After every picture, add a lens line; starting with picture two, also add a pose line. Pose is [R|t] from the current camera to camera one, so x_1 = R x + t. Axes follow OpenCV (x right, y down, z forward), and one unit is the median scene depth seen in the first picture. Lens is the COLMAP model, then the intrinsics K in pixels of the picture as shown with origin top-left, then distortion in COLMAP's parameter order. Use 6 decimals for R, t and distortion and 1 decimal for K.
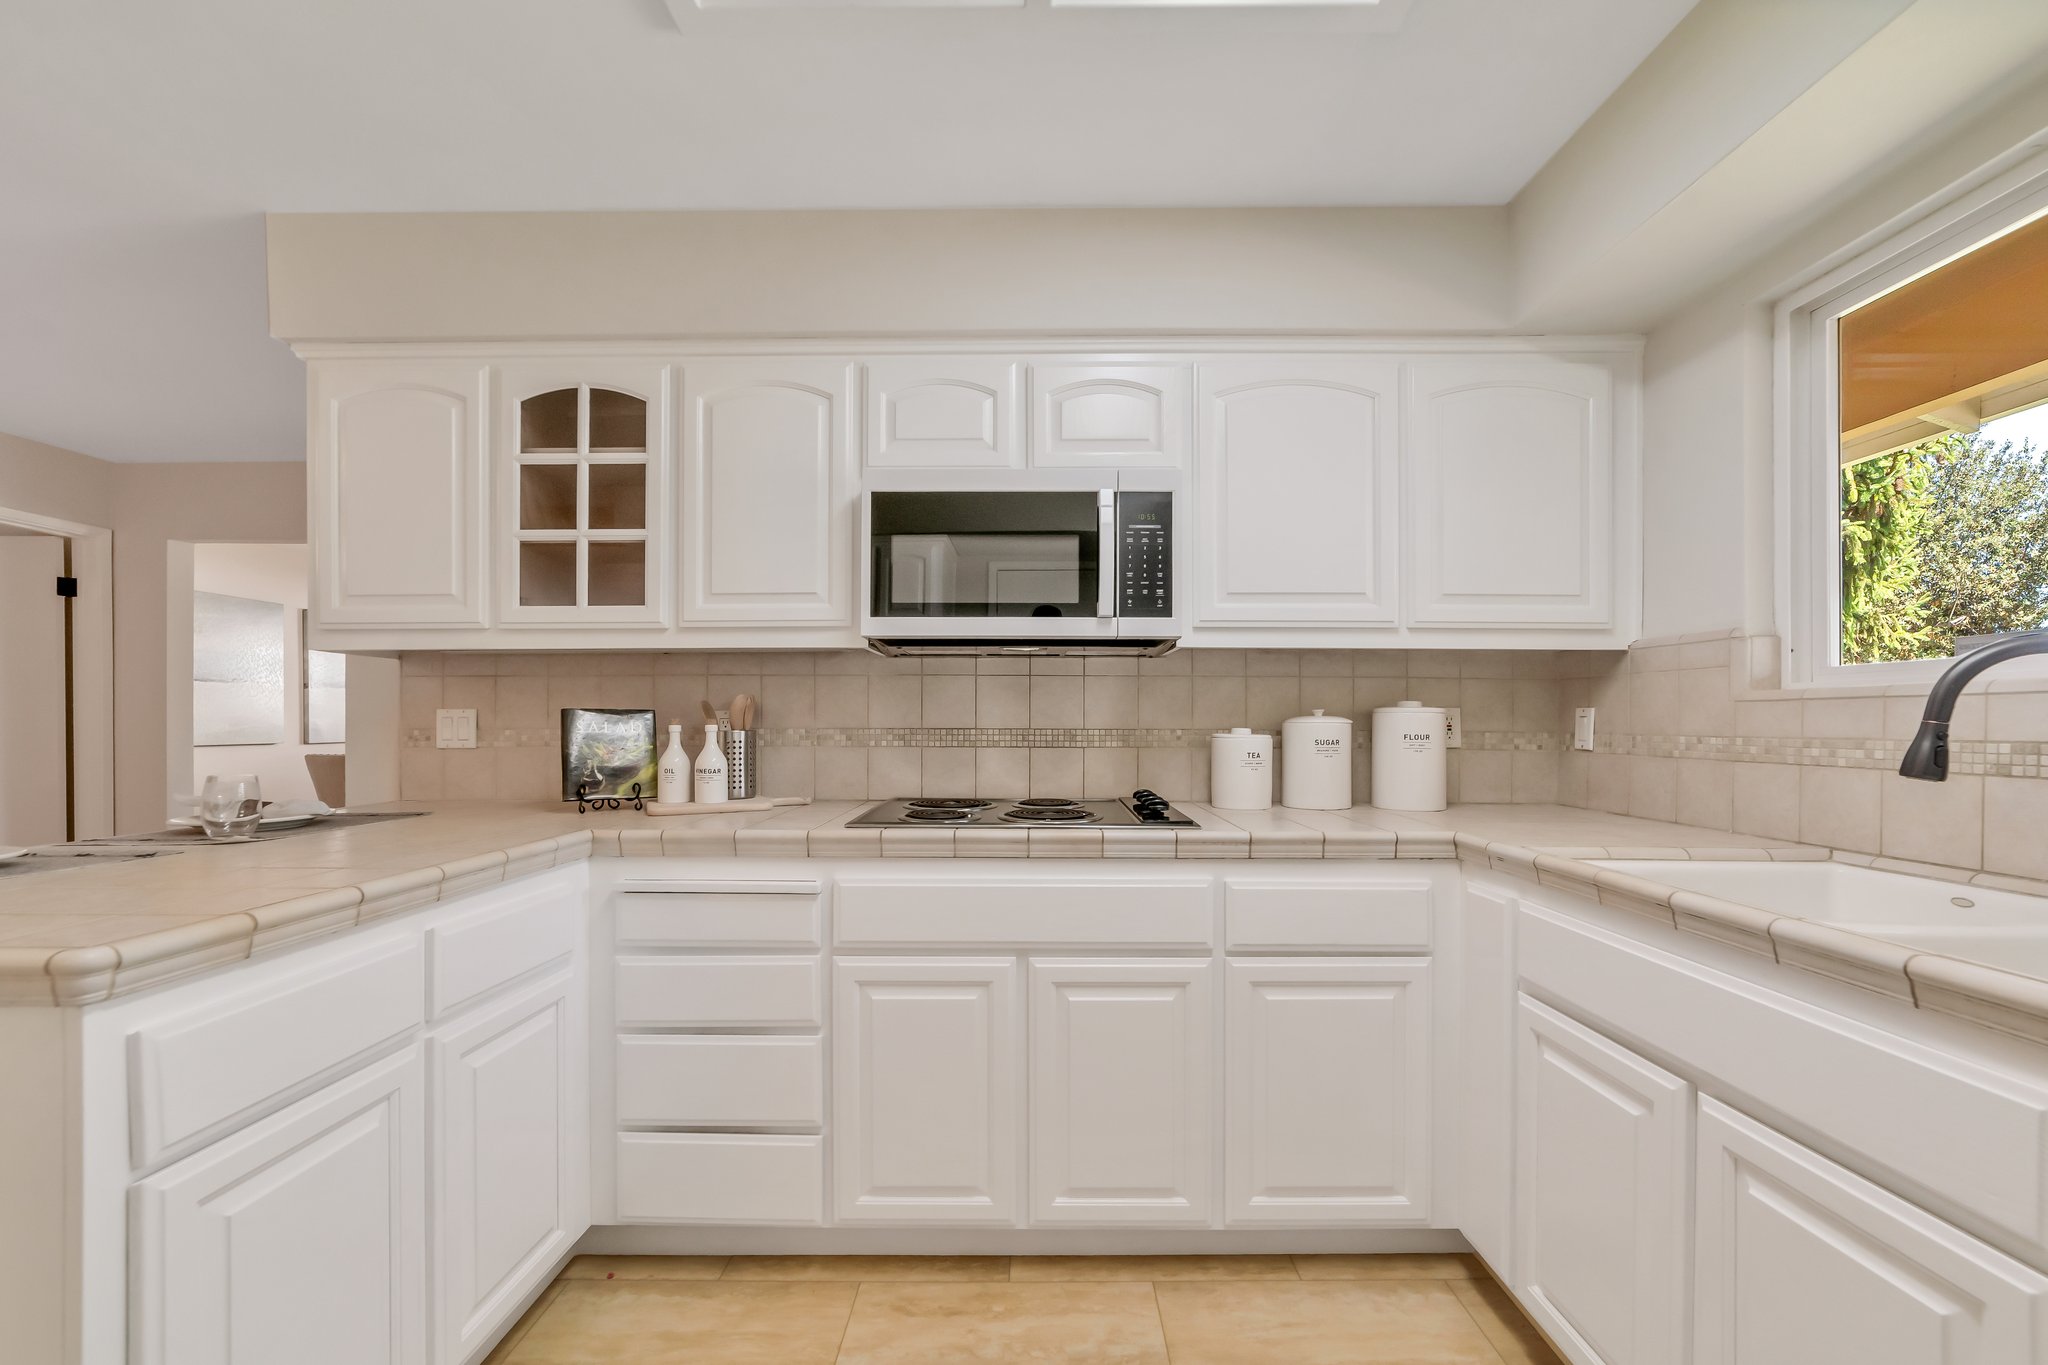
lens RADIAL K [[804.8, 0, 1028.3], [0, 804.8, 701.8], [0, 0, 1]] dist [0.004014, 0.000891]
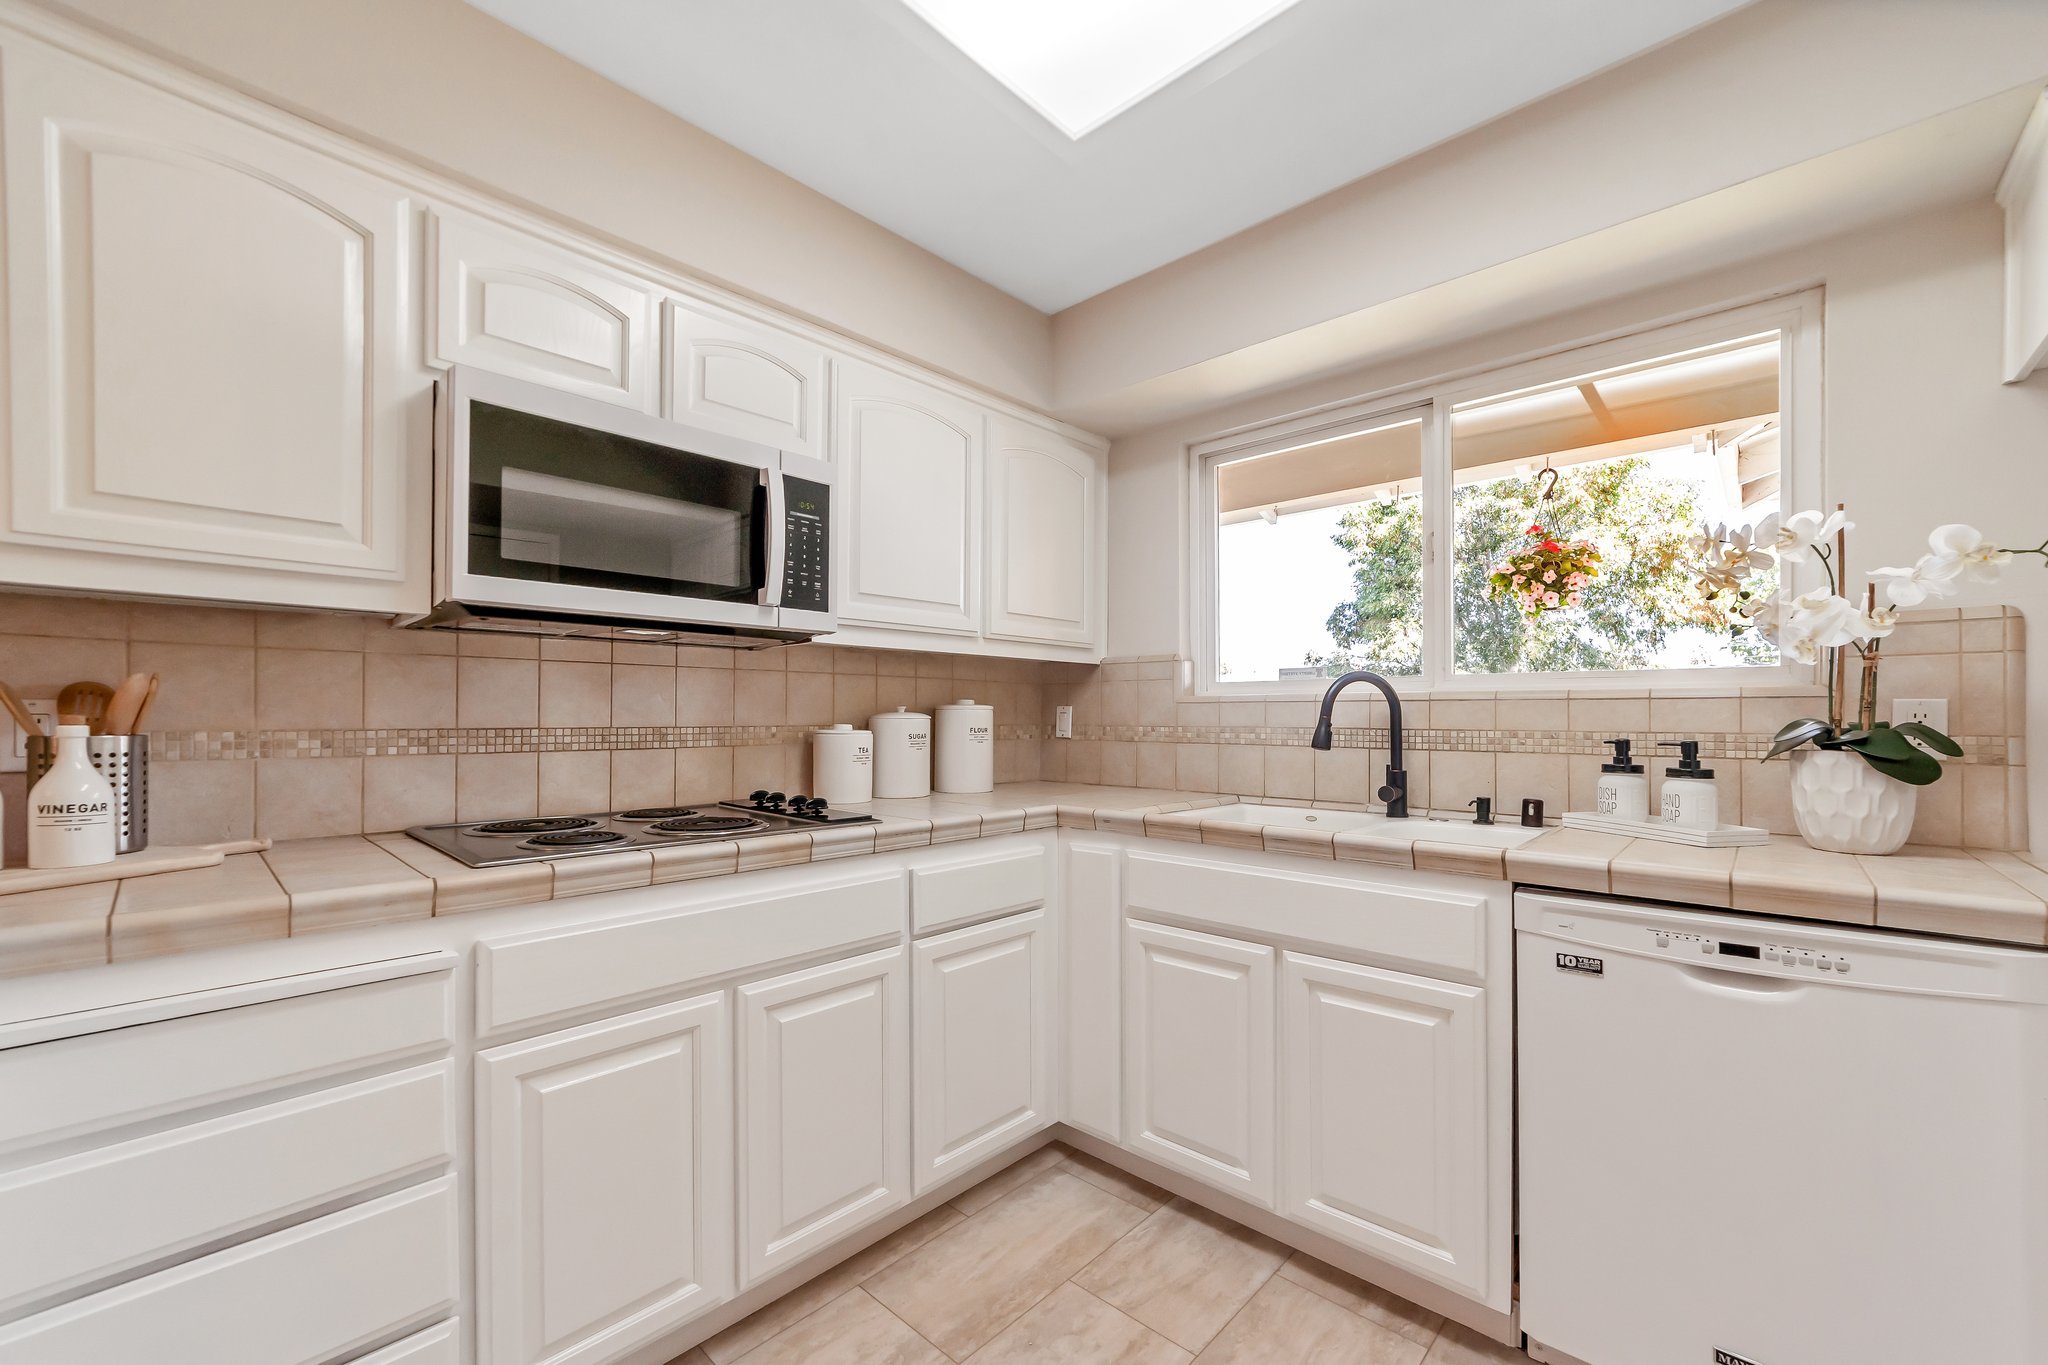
lens RADIAL K [[804.8, 0, 1028.0], [0, 804.8, 691.1], [0, 0, 1]] dist [0.004014, 0.000891]
pose [[0.699887, 0.020201, 0.713968, -0.355791], [-0.014206, 0.999796, -0.014363, 0.002409], [-0.714112, -0.000090, 0.700031, 0.136165]]
